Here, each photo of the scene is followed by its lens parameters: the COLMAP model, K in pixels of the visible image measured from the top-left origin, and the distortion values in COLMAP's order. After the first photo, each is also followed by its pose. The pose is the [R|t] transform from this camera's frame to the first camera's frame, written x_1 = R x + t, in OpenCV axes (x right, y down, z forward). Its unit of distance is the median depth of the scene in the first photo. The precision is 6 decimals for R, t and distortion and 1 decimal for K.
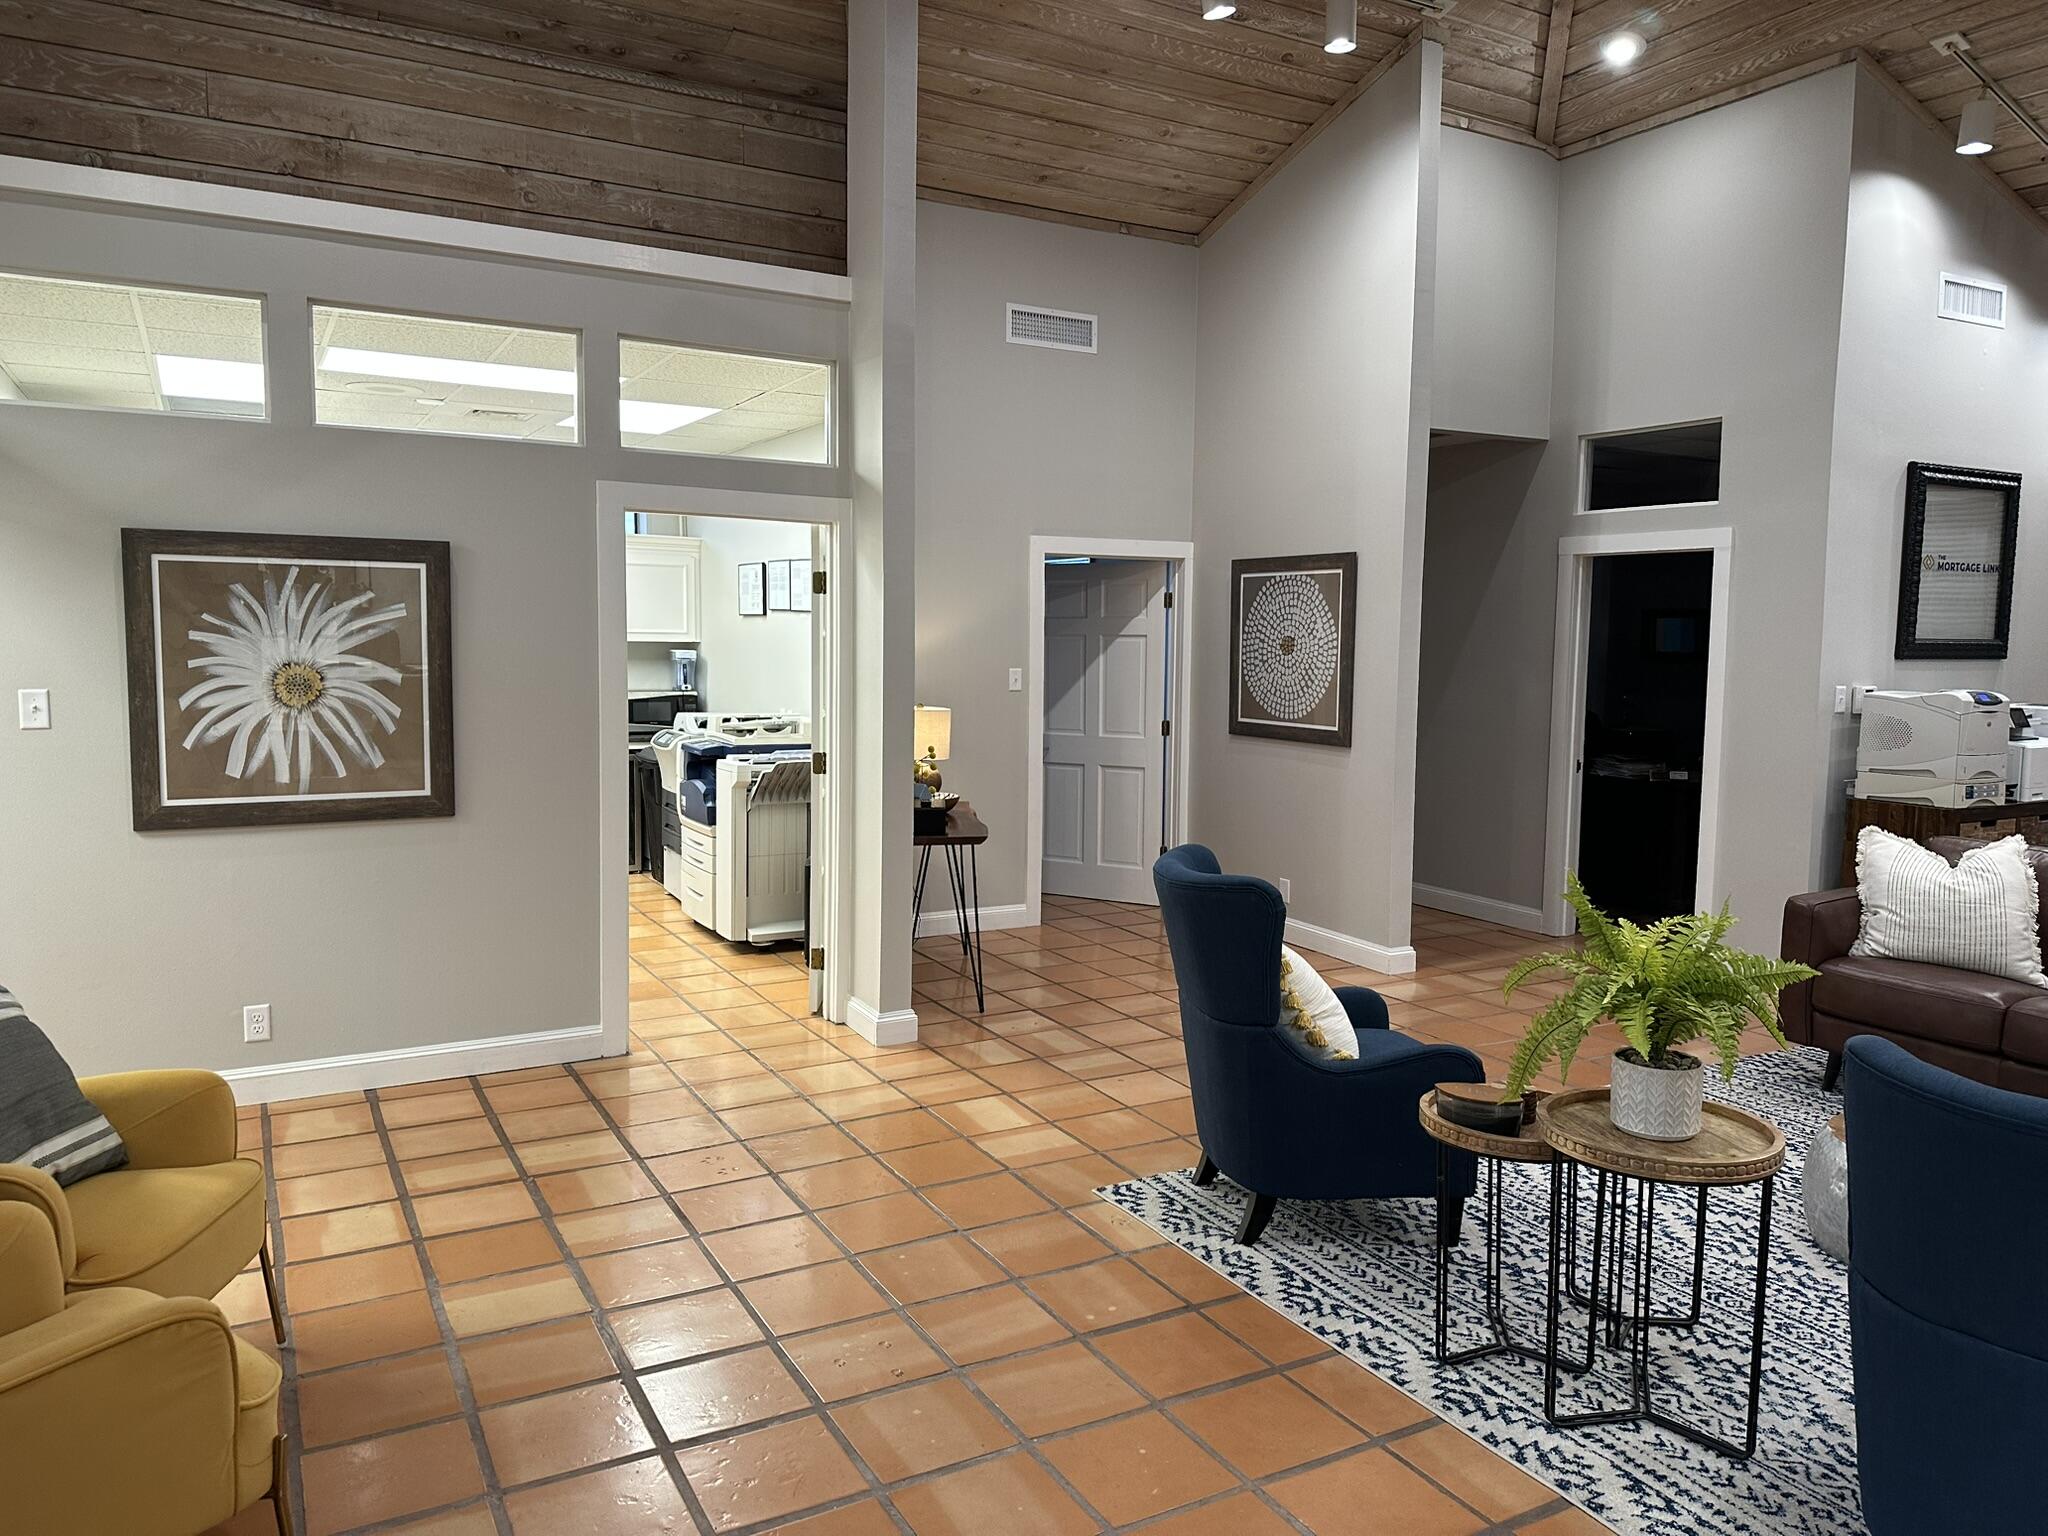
lens RADIAL K [[1428.6, 0, 1019.9], [0, 1428.6, 759.2], [0, 0, 1]] dist [0.078097, -0.138740]
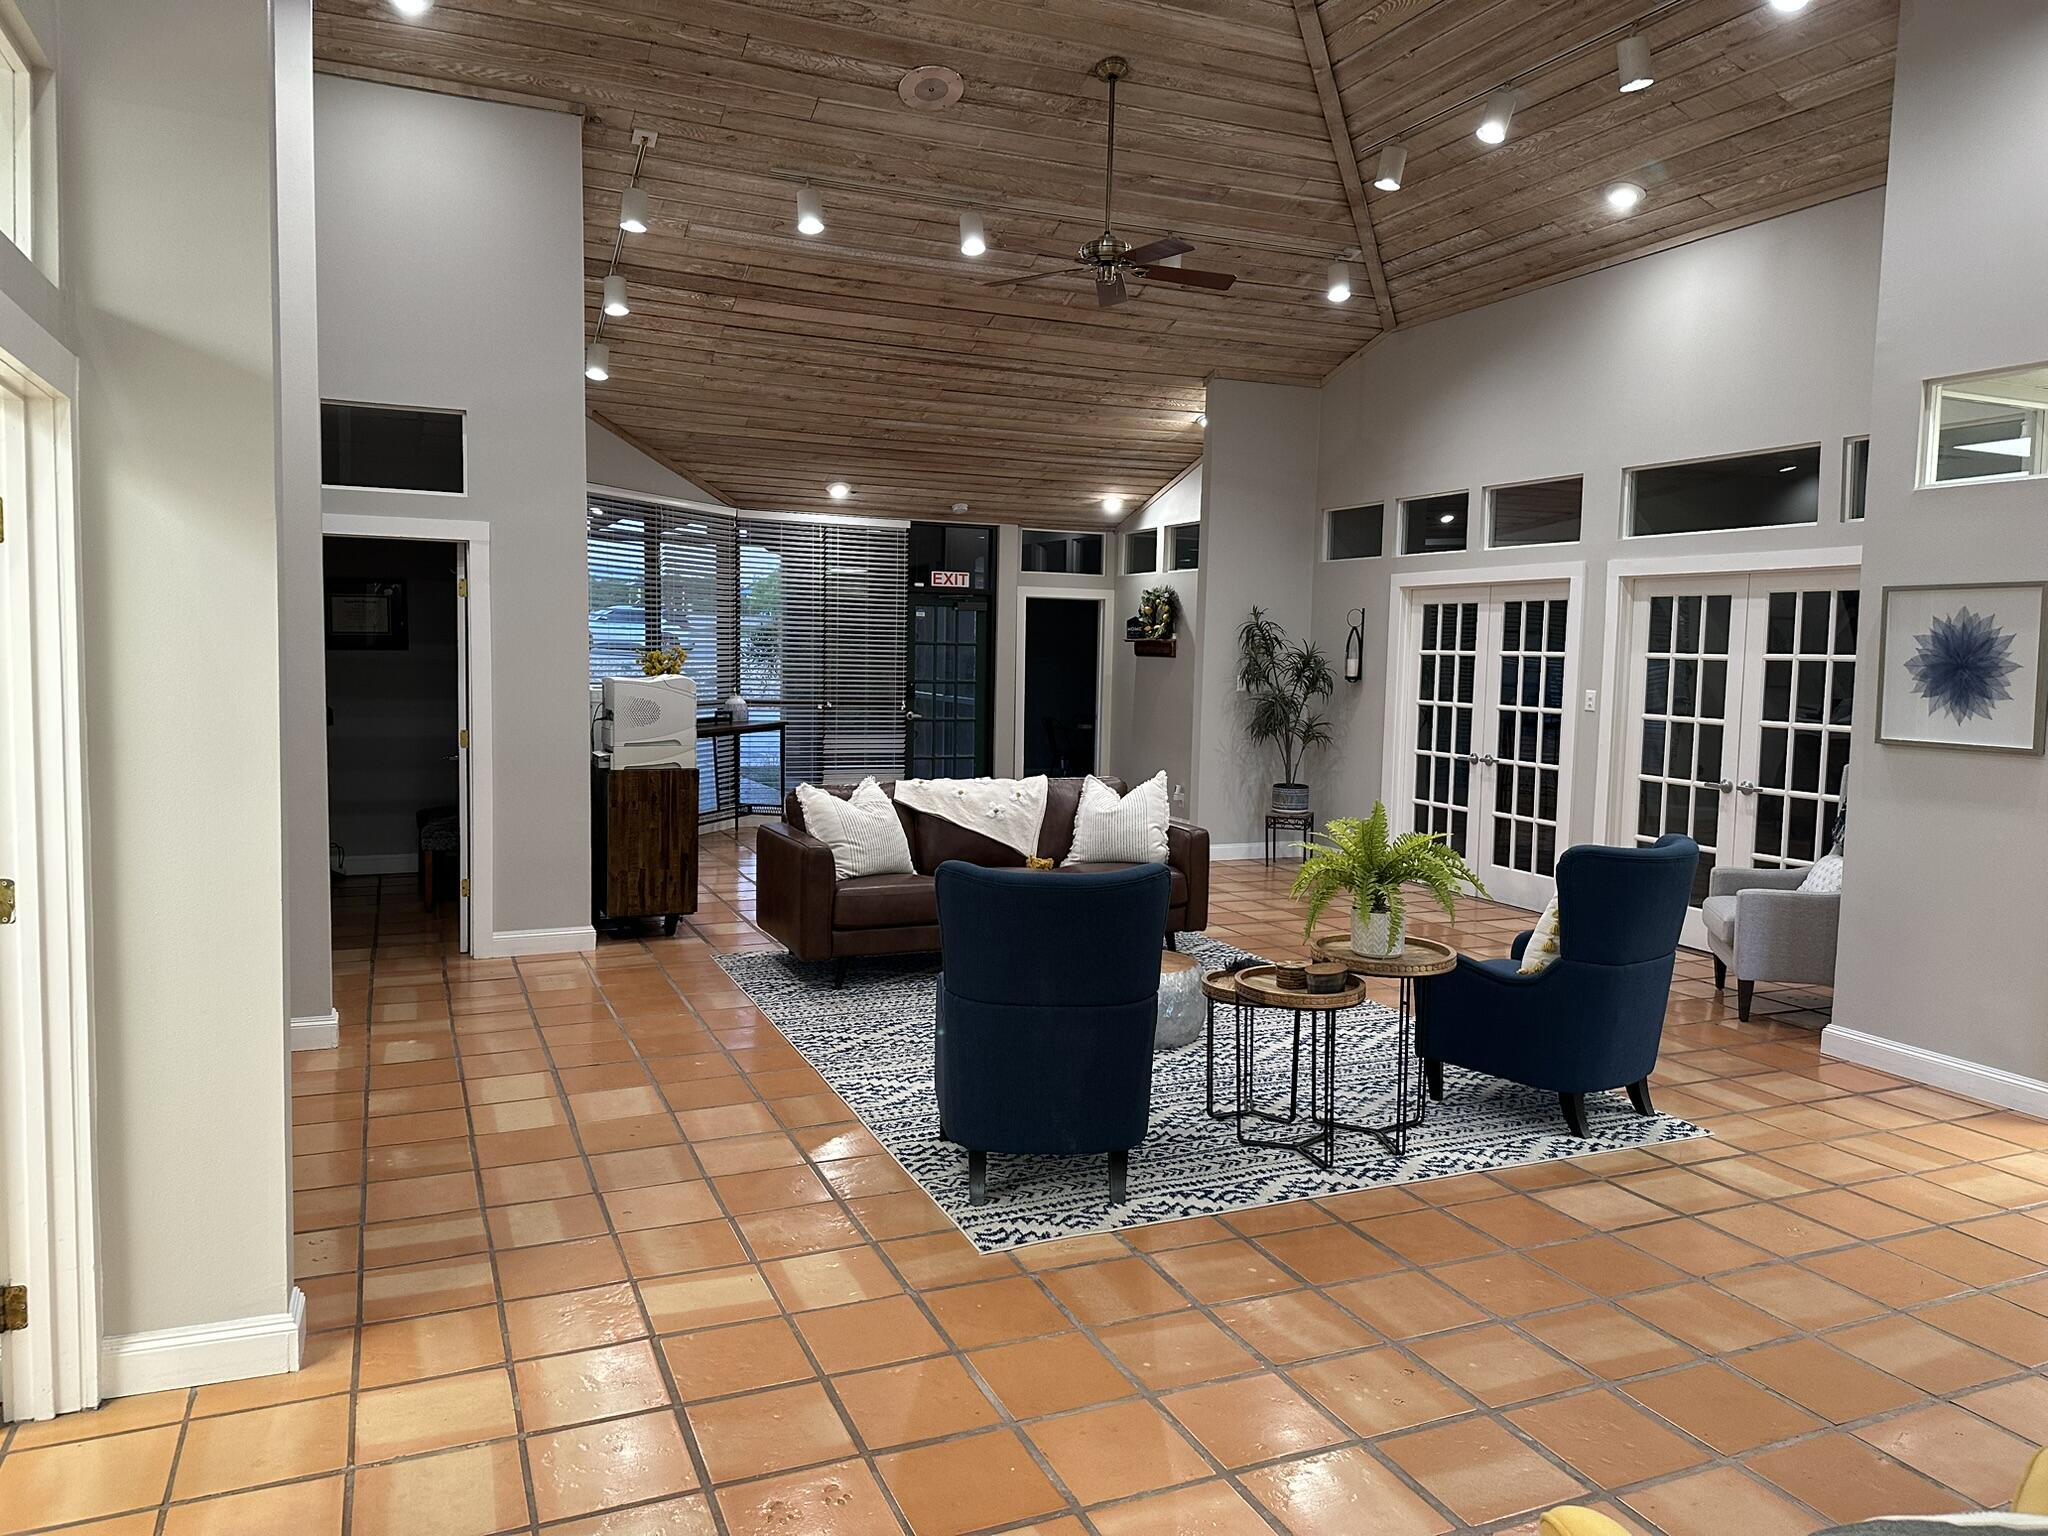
lens RADIAL K [[1428.6, 0, 1019.9], [0, 1428.6, 759.2], [0, 0, 1]] dist [0.078097, -0.138740]
pose [[0.082040, -0.089869, 0.992569, -0.816369], [0.065197, 0.994277, 0.084635, -0.086928], [-0.994494, 0.057769, 0.087429, 0.866708]]
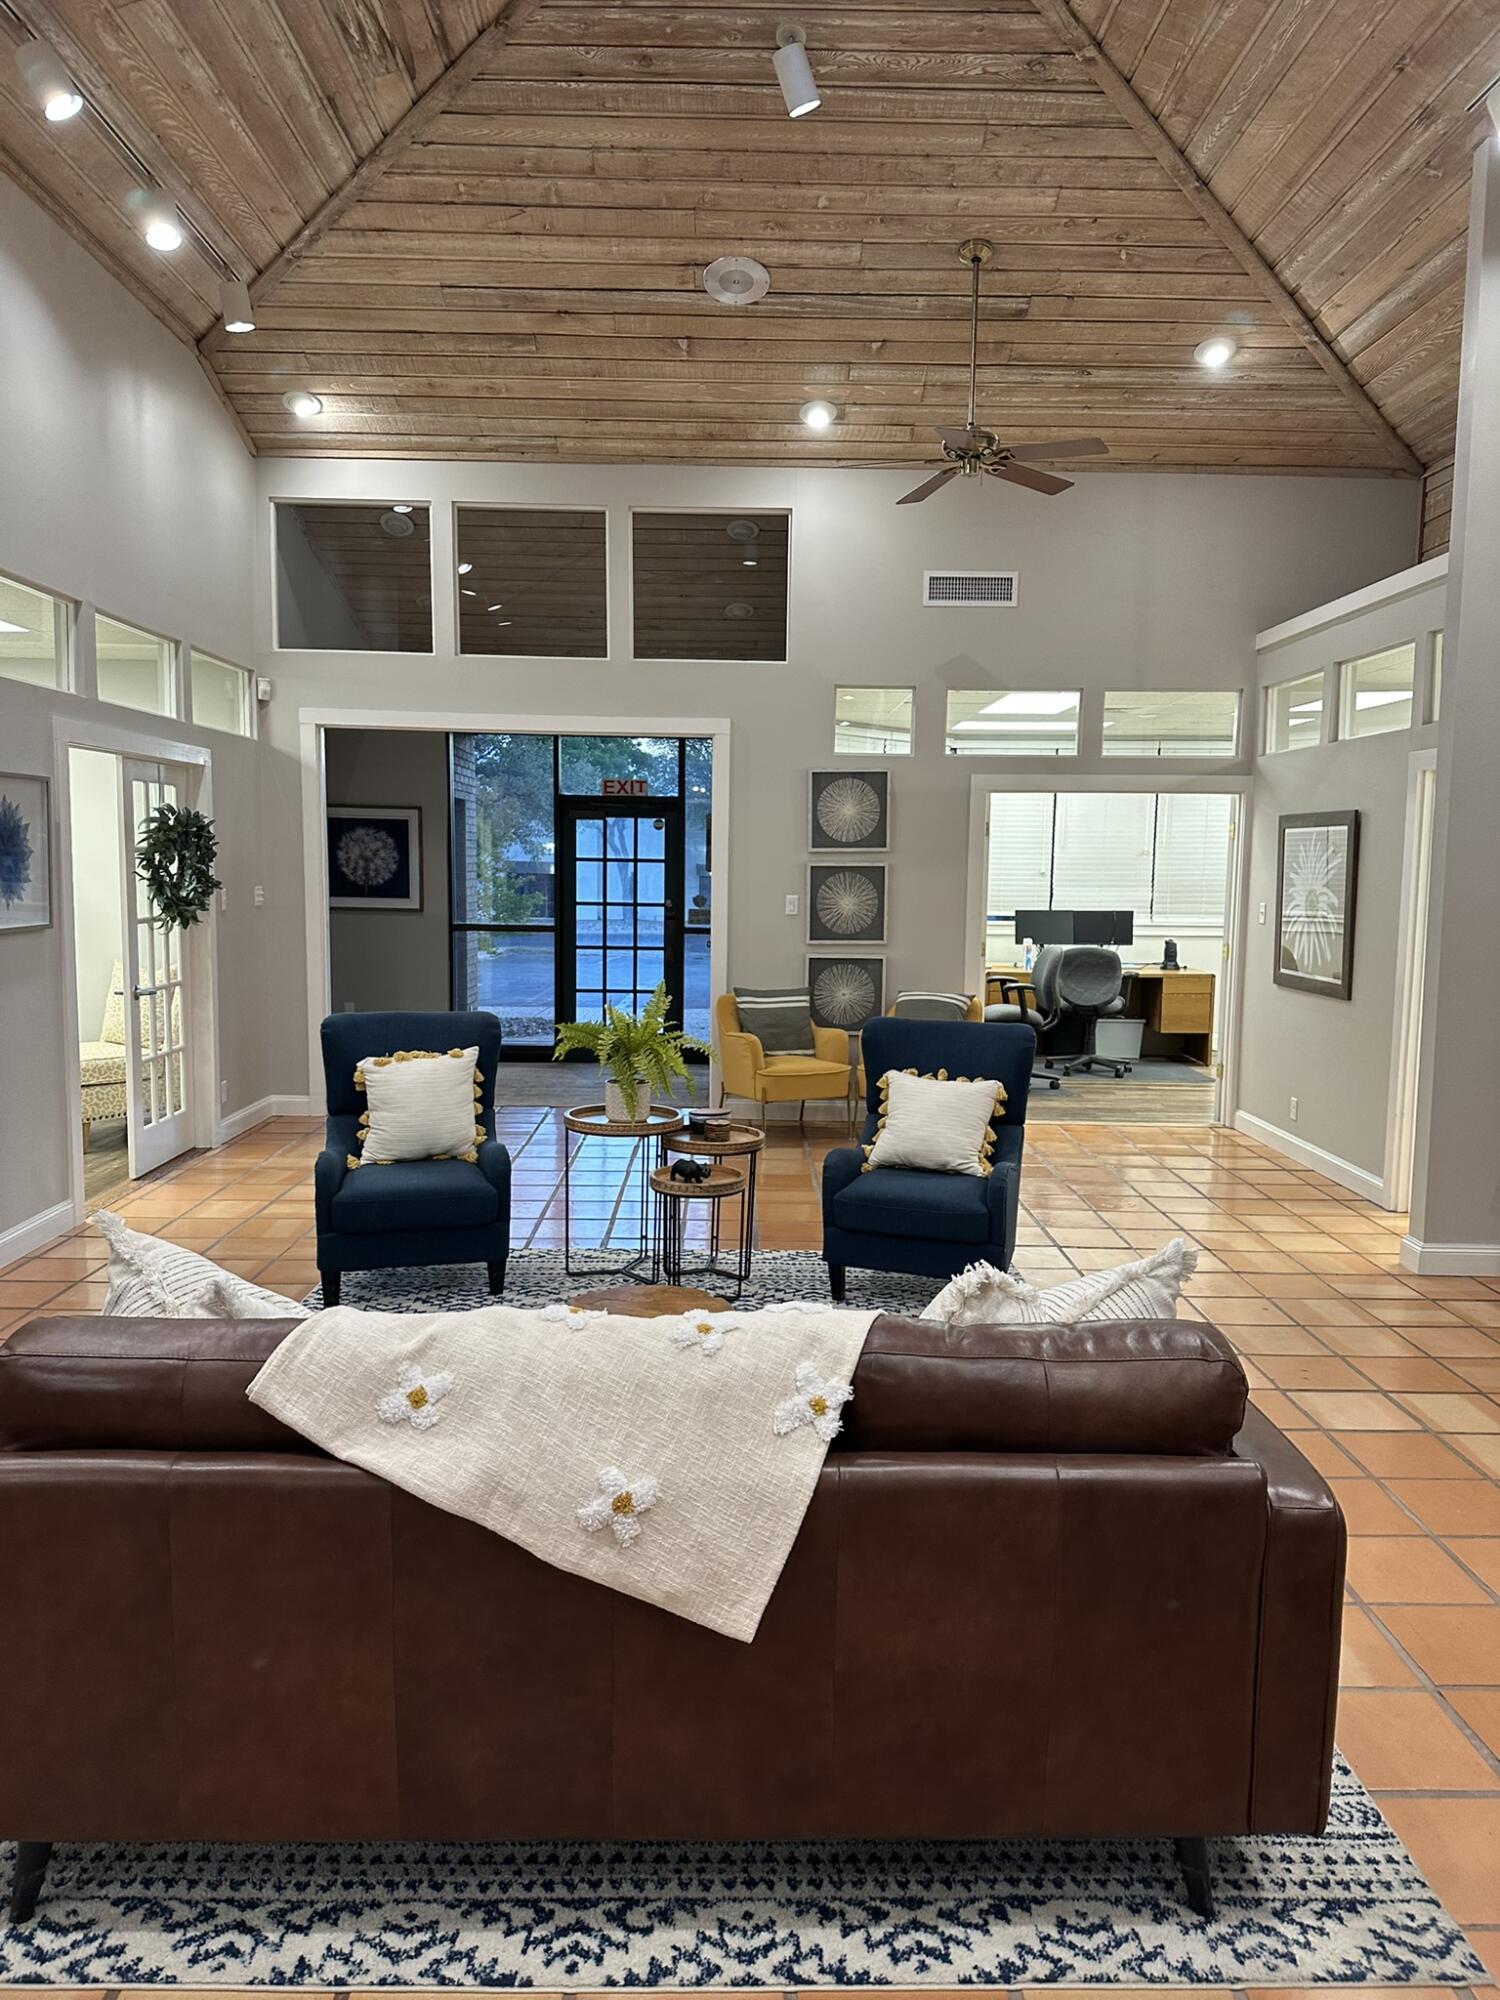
lens RADIAL K [[1367.8, 0, 761.2], [0, 1367.8, 1005.3], [0, 0, 1]] dist [0.080326, -0.124894]
pose [[-0.476731, 0.072457, -0.876058, 1.310480], [-0.094230, 0.986642, 0.132881, -0.100936], [0.873984, 0.145899, -0.463535, 1.357373]]
